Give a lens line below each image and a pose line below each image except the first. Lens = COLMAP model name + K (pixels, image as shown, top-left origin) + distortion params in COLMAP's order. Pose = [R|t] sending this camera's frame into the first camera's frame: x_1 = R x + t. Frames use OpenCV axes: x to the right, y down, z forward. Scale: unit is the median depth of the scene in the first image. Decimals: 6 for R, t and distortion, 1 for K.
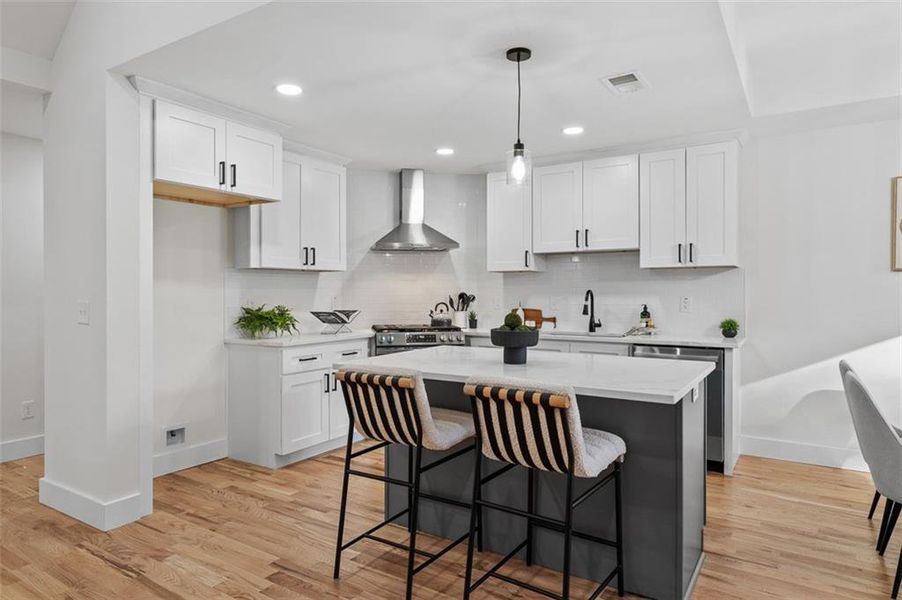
lens RADIAL K [[555.4, 0, 450.8], [0, 555.4, 293.5], [0, 0, 1]] dist [0.001054, 0.000305]
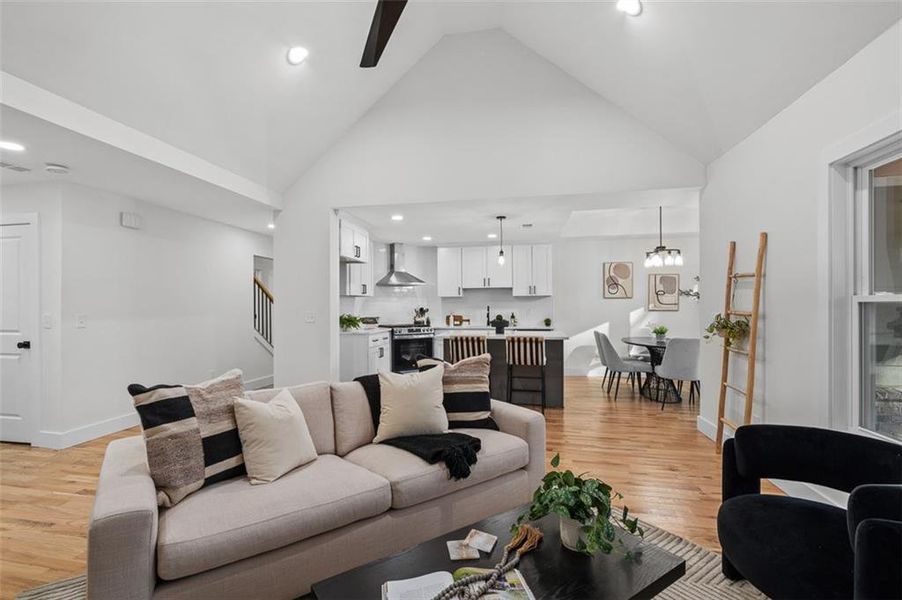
lens RADIAL K [[411.5, 0, 445.7], [0, 411.5, 305.8], [0, 0, 1]] dist [0.000595, 0.000489]
pose [[0.932384, -0.004199, 0.361445, -0.503673], [0.007435, 0.999944, -0.007563, 0.004108], [-0.361393, 0.009739, 0.932363, -0.447094]]
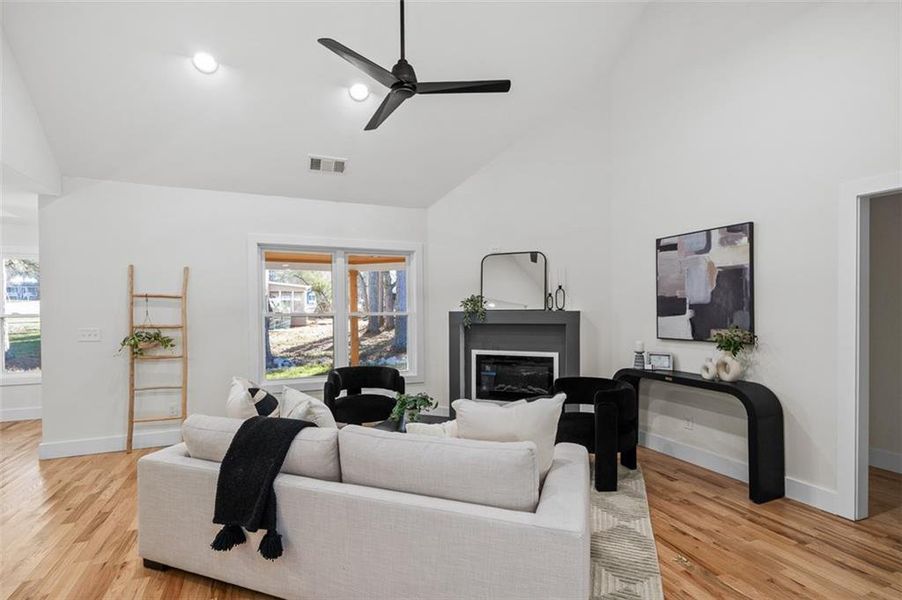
lens RADIAL K [[433.3, 0, 440.7], [0, 433.3, 315.3], [0, 0, 1]] dist [0.001201, 0.000221]
pose [[-0.826737, -0.001234, 0.562587, -0.795007], [0.011768, 0.999741, 0.019485, -0.020187], [-0.562465, 0.022729, -0.826508, 0.469767]]
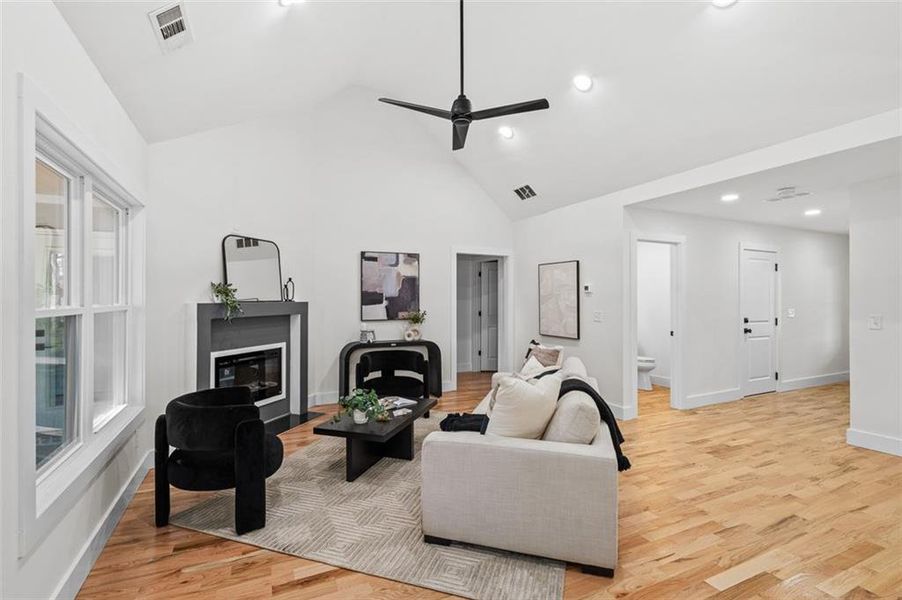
lens RADIAL K [[417.4, 0, 443.2], [0, 417.4, 298.1], [0, 0, 1]] dist [0.000289, 0.000160]
pose [[-0.532285, 0.000988, -0.846565, 0.248432], [-0.004591, 0.999981, 0.004053, -0.022975], [0.846553, 0.006044, -0.532270, 0.336701]]
